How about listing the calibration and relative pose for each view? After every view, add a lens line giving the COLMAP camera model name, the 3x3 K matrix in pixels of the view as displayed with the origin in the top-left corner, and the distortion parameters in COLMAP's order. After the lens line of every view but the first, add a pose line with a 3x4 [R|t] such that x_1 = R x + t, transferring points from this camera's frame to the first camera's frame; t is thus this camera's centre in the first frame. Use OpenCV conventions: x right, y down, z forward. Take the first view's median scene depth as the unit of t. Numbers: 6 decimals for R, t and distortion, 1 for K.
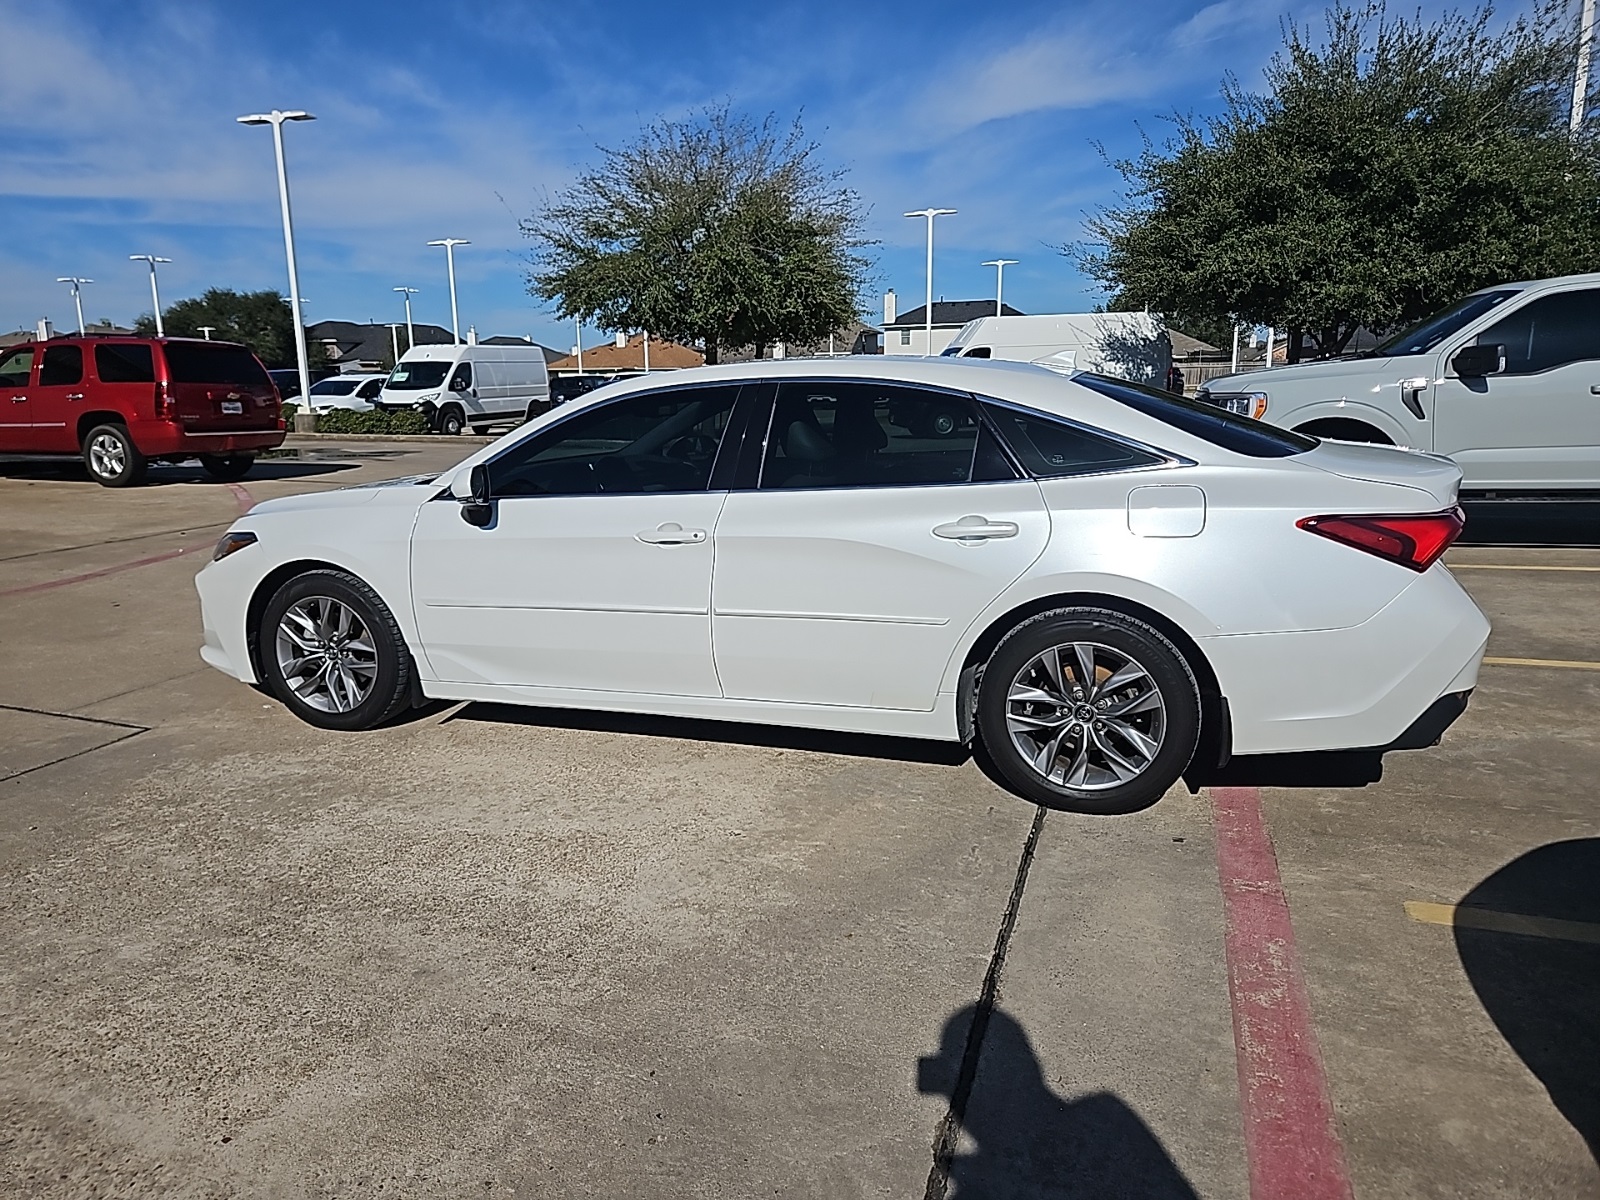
lens RADIAL K [[1088.9, 0, 792.2], [0, 1088.9, 595.4], [0, 0, 1]] dist [0.050566, -0.048058]
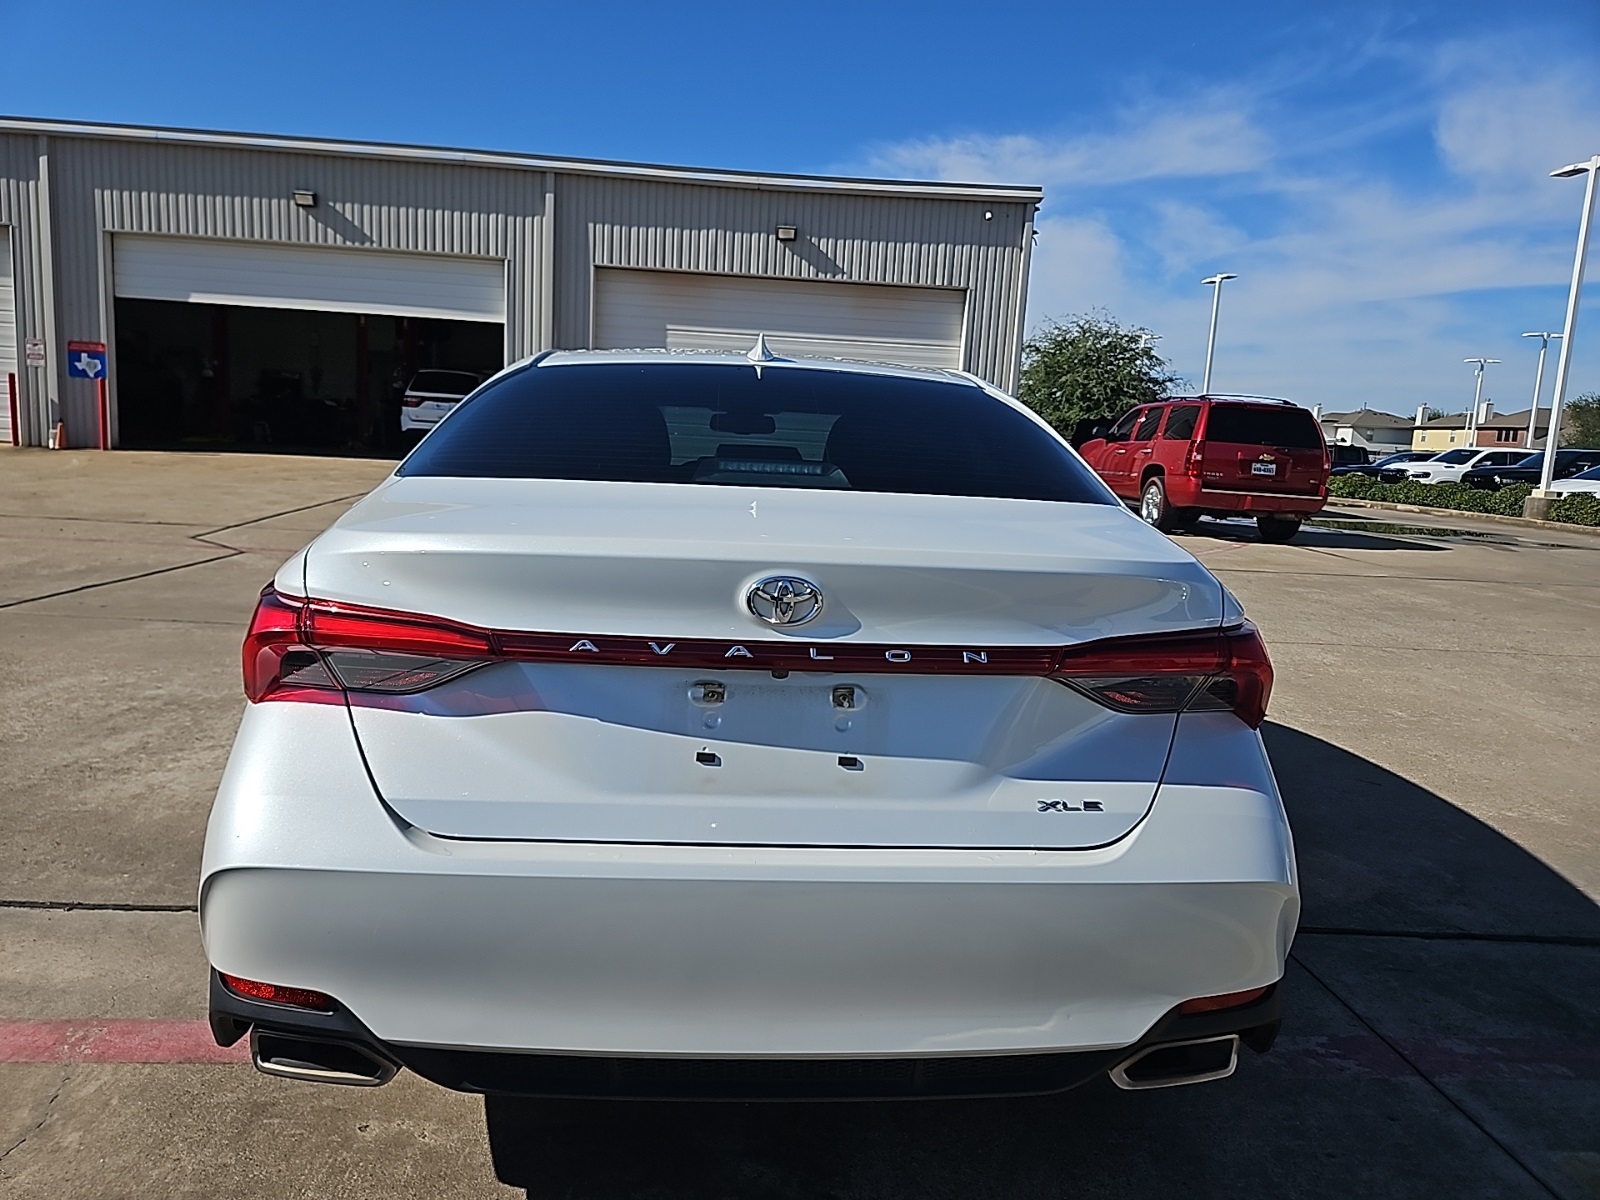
lens RADIAL K [[1088.9, 0, 792.2], [0, 1088.9, 595.4], [0, 0, 1]] dist [0.050566, -0.048058]
pose [[0.348534, 0.163914, -0.922852, 0.229531], [-0.234282, 0.968571, 0.083553, -0.035113], [0.907544, 0.187087, 0.375982, 0.214023]]
